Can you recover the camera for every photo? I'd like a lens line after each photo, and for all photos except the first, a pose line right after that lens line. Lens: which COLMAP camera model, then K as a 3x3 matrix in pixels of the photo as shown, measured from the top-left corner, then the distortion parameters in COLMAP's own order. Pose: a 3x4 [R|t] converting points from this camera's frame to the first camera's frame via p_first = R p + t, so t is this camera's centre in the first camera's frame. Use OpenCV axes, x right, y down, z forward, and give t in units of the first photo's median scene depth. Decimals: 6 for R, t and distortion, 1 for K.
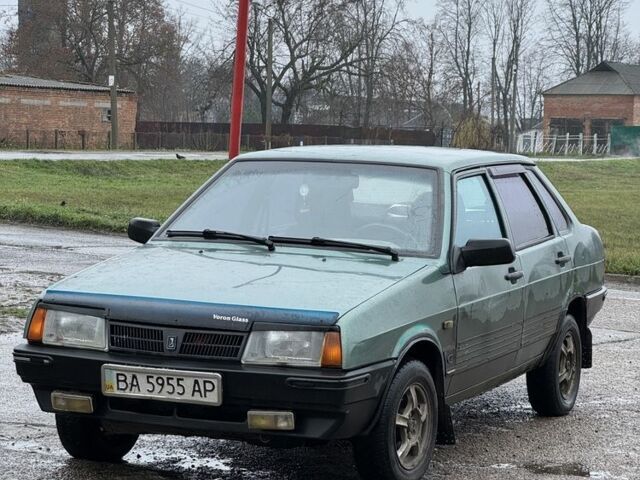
lens RADIAL K [[1985.6, 0, 319.2], [0, 1985.6, 240.0], [0, 0, 1]] dist [-0.179044, 0.000000]
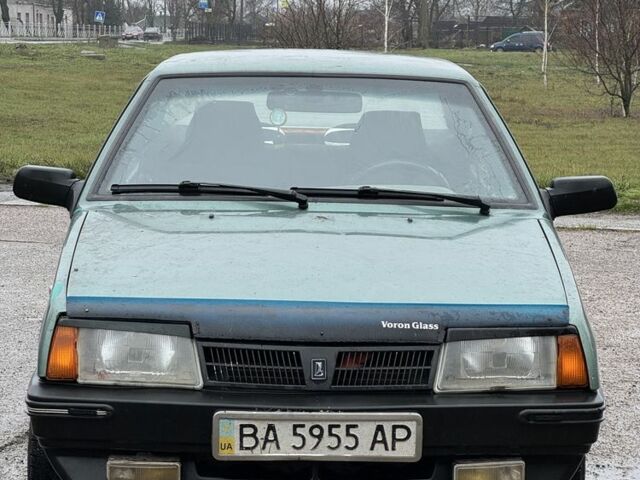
lens RADIAL K [[1985.6, 0, 322.2], [0, 1985.6, 239.6], [0, 0, 1]] dist [-0.179044, 0.000000]
pose [[0.911587, -0.060650, 0.406608, -0.332368], [0.036487, 0.997091, 0.066926, -0.033238], [-0.409484, -0.046172, 0.911148, 0.412258]]
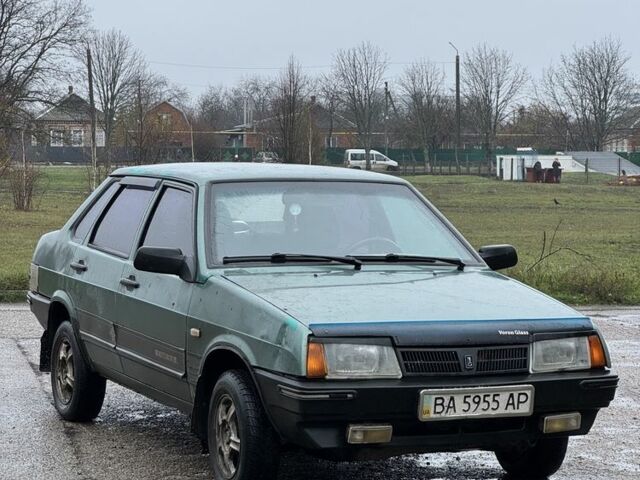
lens RADIAL K [[1985.6, 0, 319.1], [0, 1985.6, 239.9], [0, 0, 1]] dist [-0.179044, 0.000000]
pose [[0.678847, -0.055217, 0.732200, -0.875757], [0.050951, 0.998307, 0.028047, -0.044143], [-0.732510, 0.018266, 0.680511, 0.353815]]
